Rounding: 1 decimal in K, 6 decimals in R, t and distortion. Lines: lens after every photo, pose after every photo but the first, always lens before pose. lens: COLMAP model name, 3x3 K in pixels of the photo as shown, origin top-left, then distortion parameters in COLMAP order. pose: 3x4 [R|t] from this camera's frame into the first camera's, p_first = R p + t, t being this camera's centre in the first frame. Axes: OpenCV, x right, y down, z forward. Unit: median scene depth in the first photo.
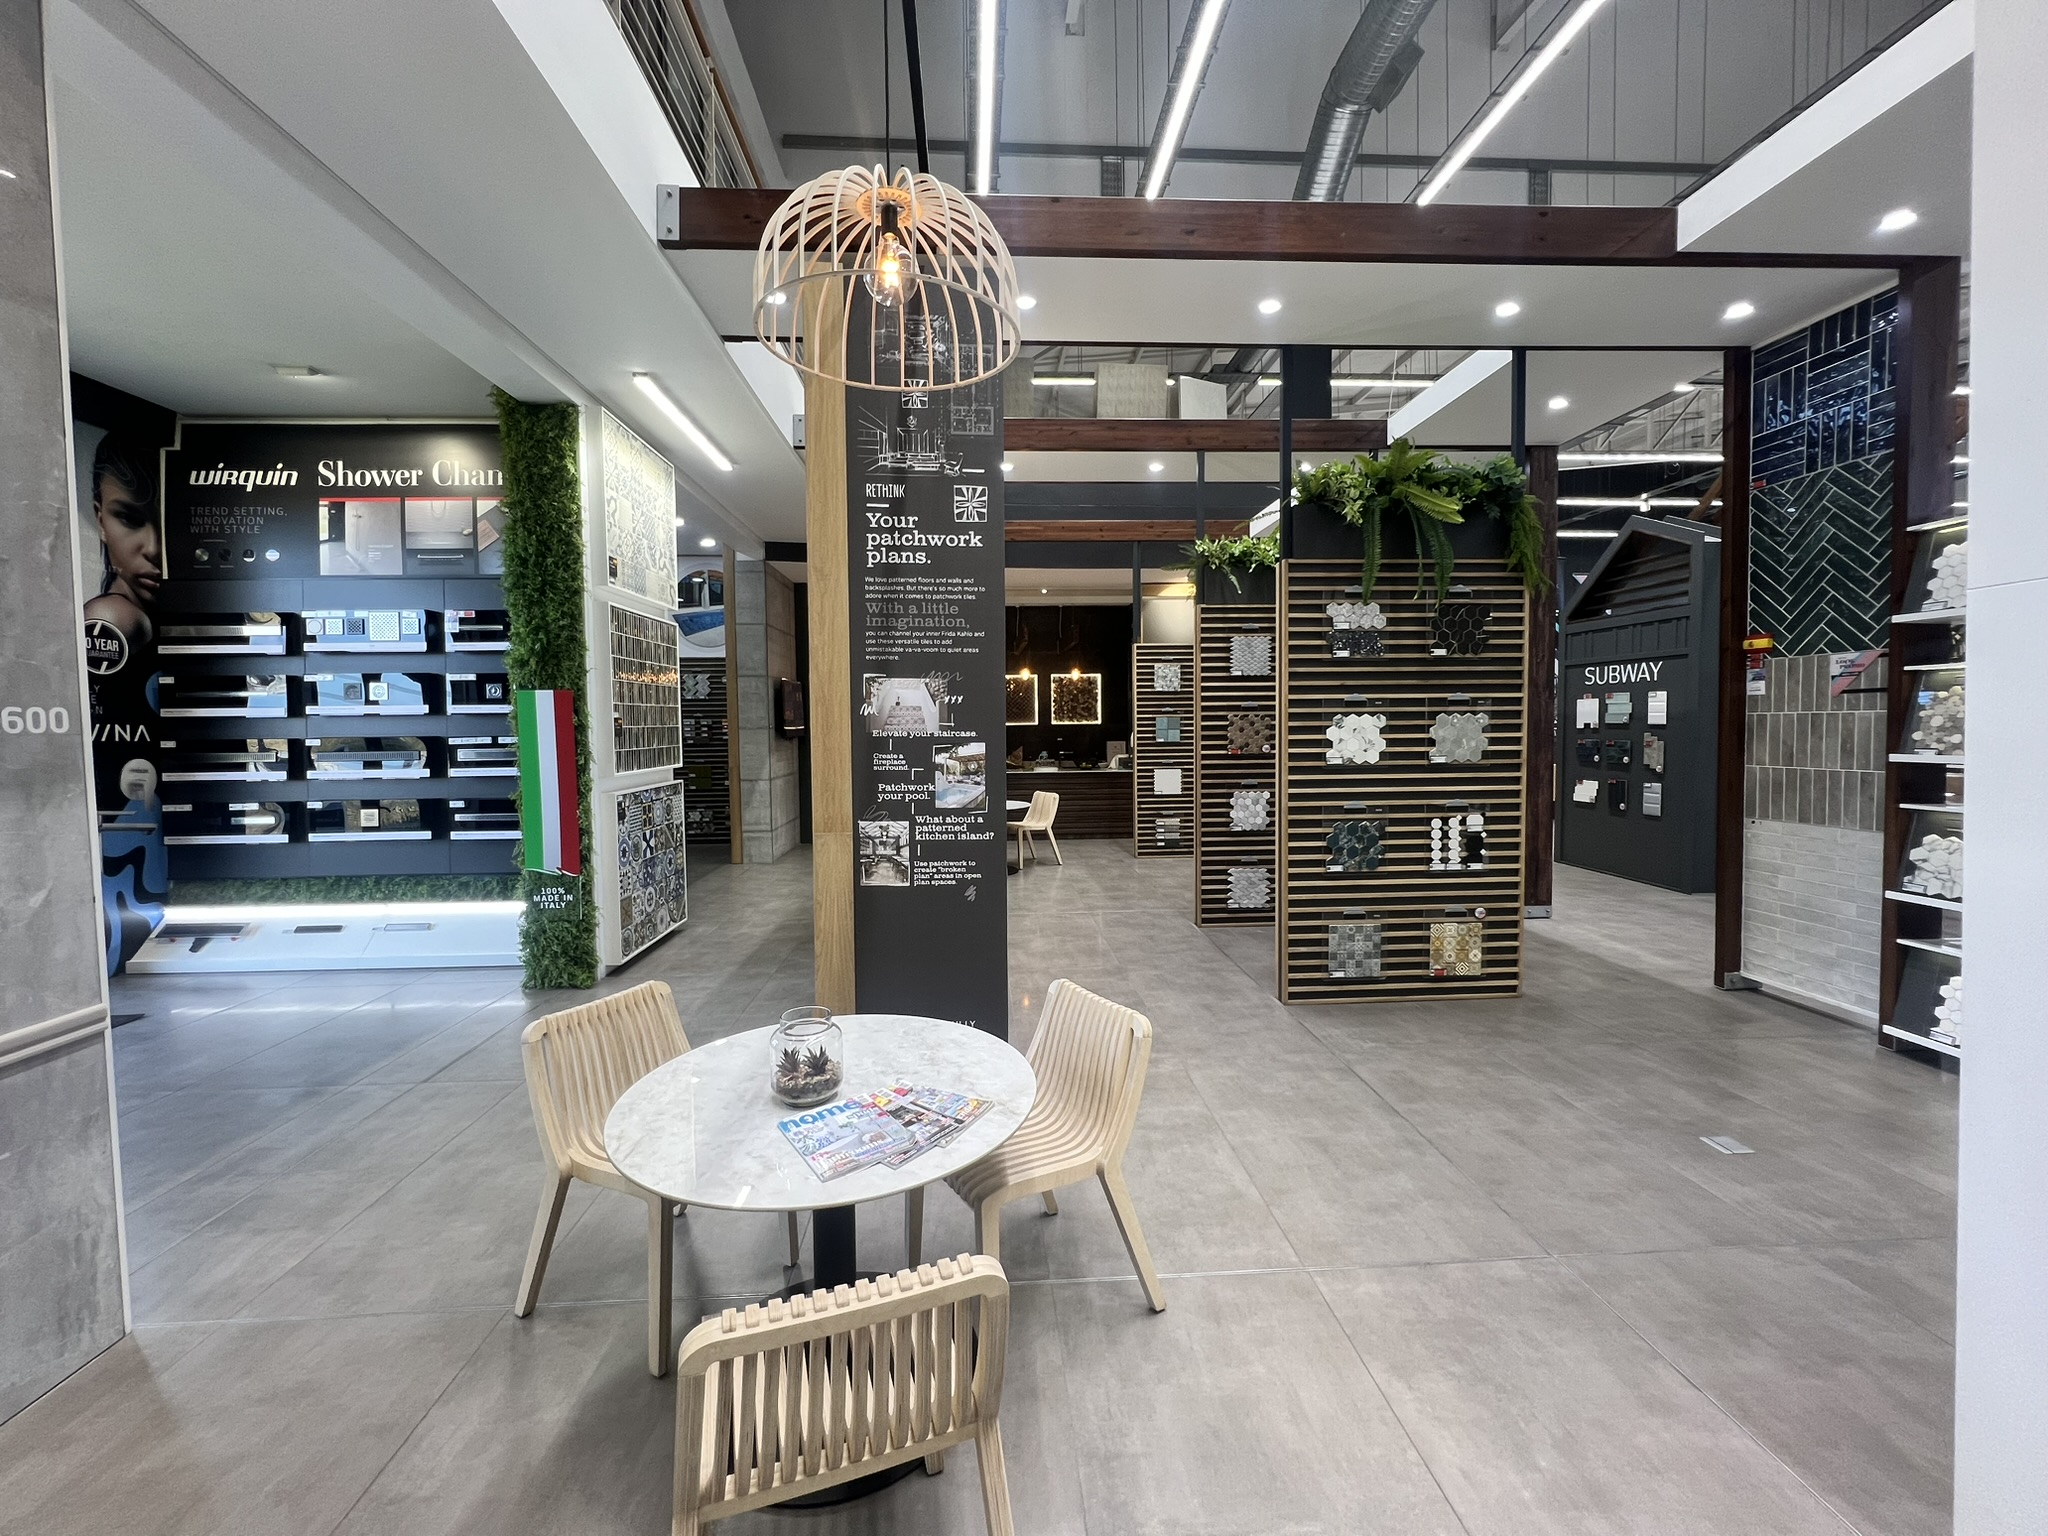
lens RADIAL K [[817.3, 0, 1023.2], [0, 817.3, 760.9], [0, 0, 1]] dist [-0.002545, 0.000553]
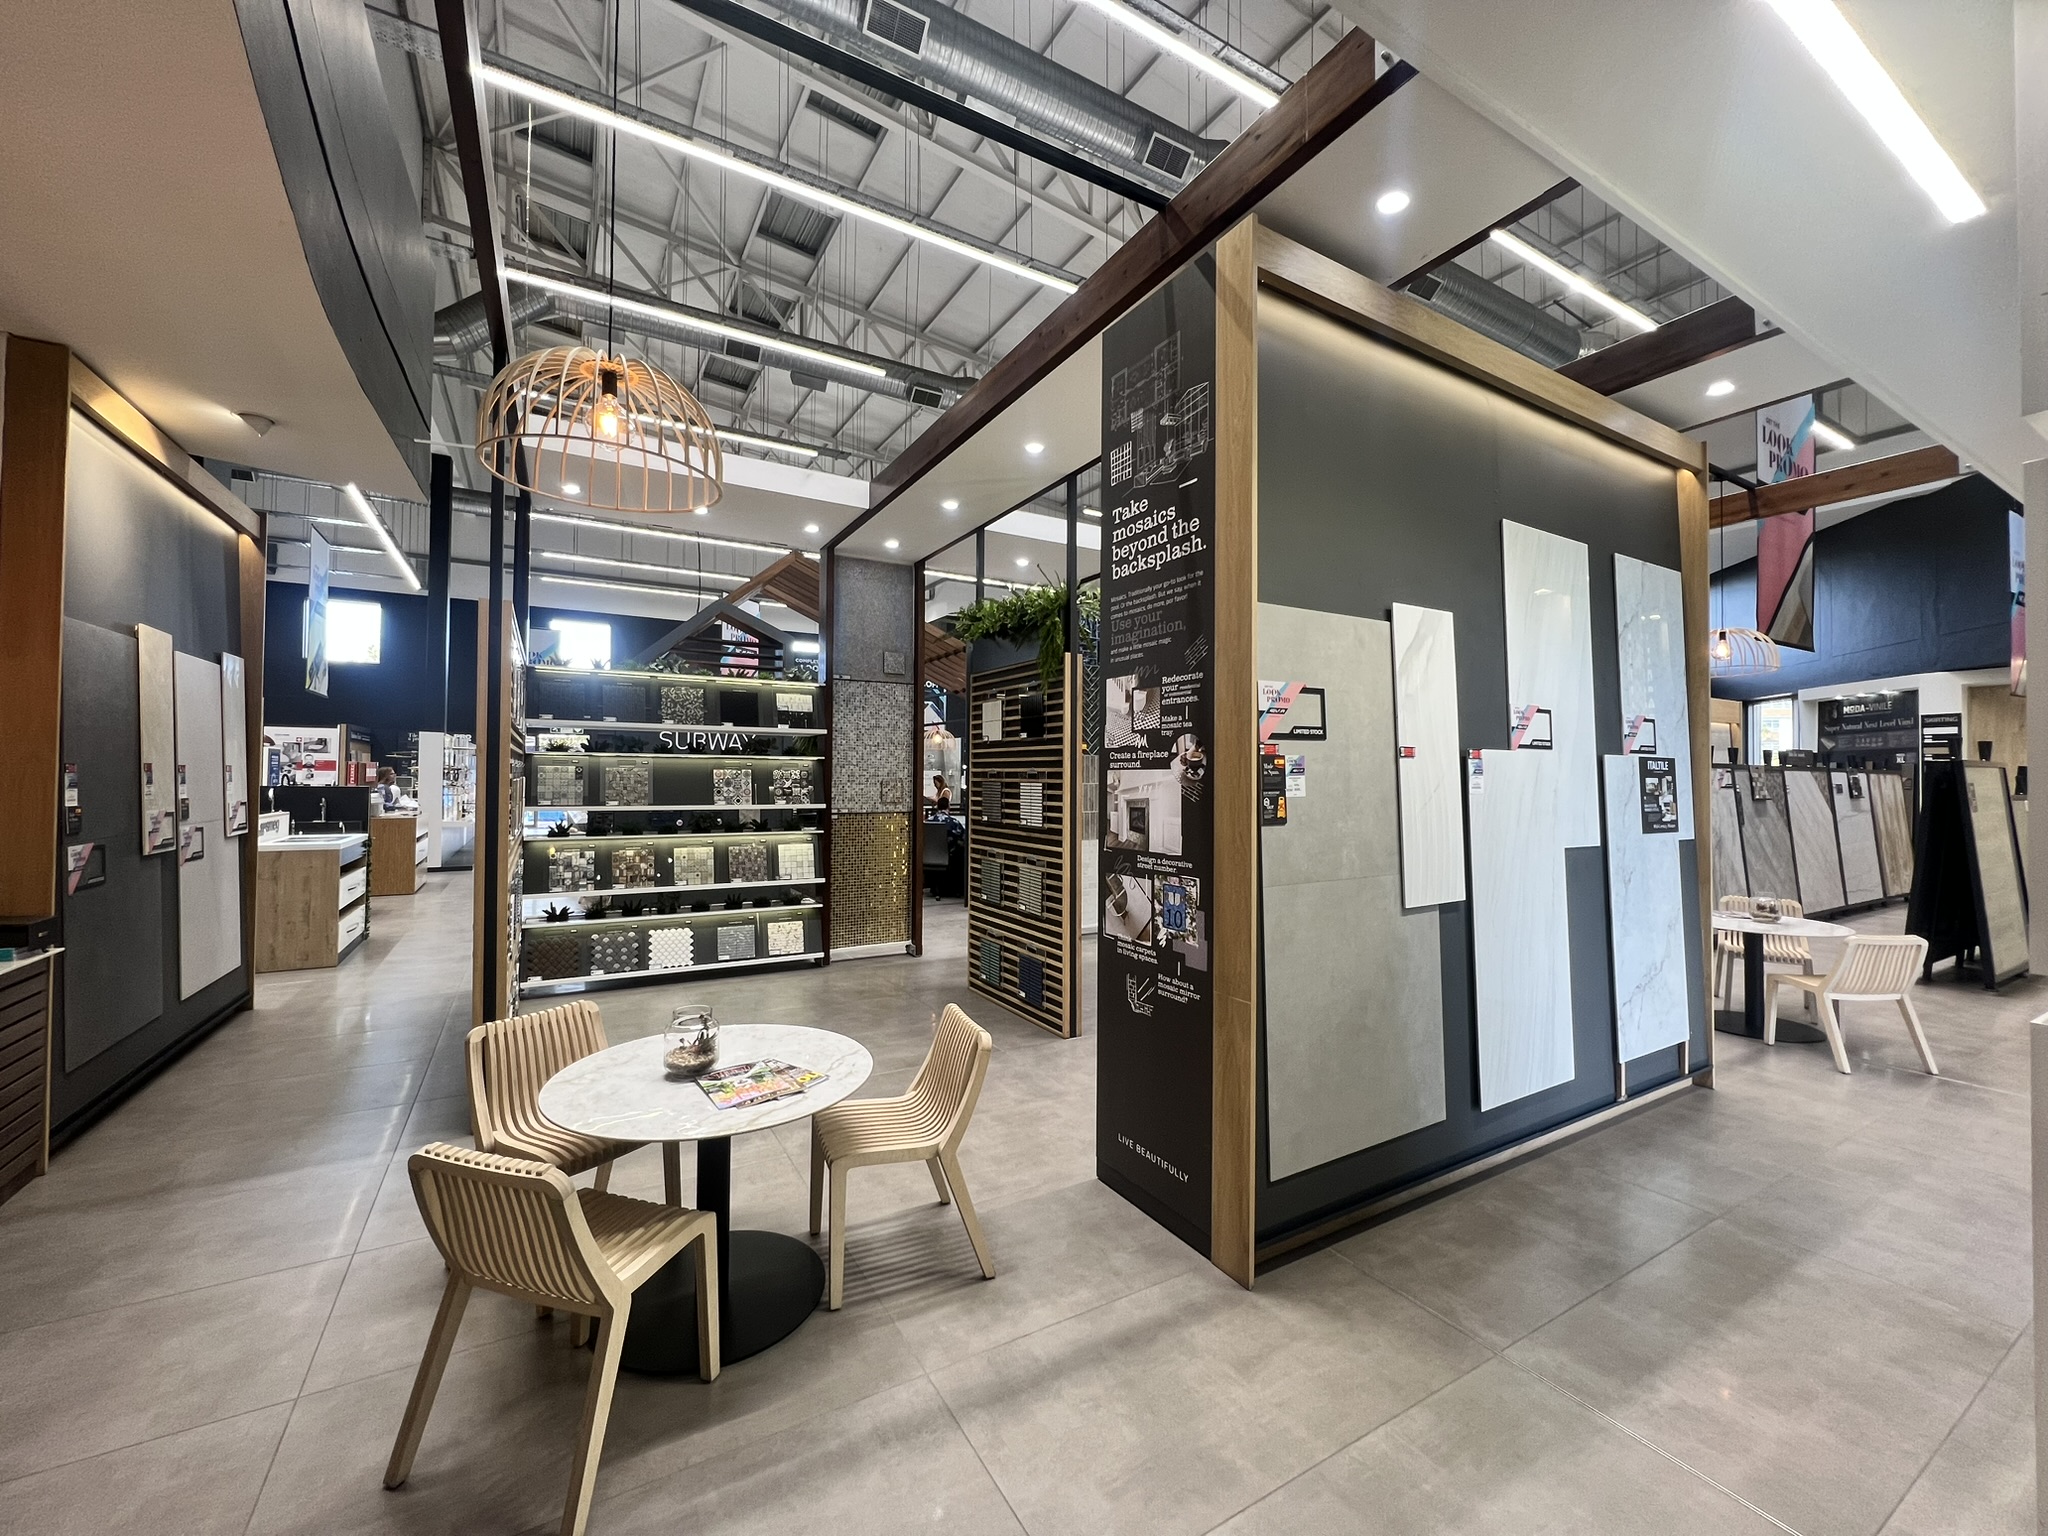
lens RADIAL K [[817.3, 0, 1023.7], [0, 817.3, 761.8], [0, 0, 1]] dist [-0.002545, 0.000553]
pose [[-0.455874, 0.021932, 0.889774, -0.697827], [0.037614, 0.999278, -0.005359, -0.102778], [-0.889249, 0.031025, -0.456370, 1.954201]]
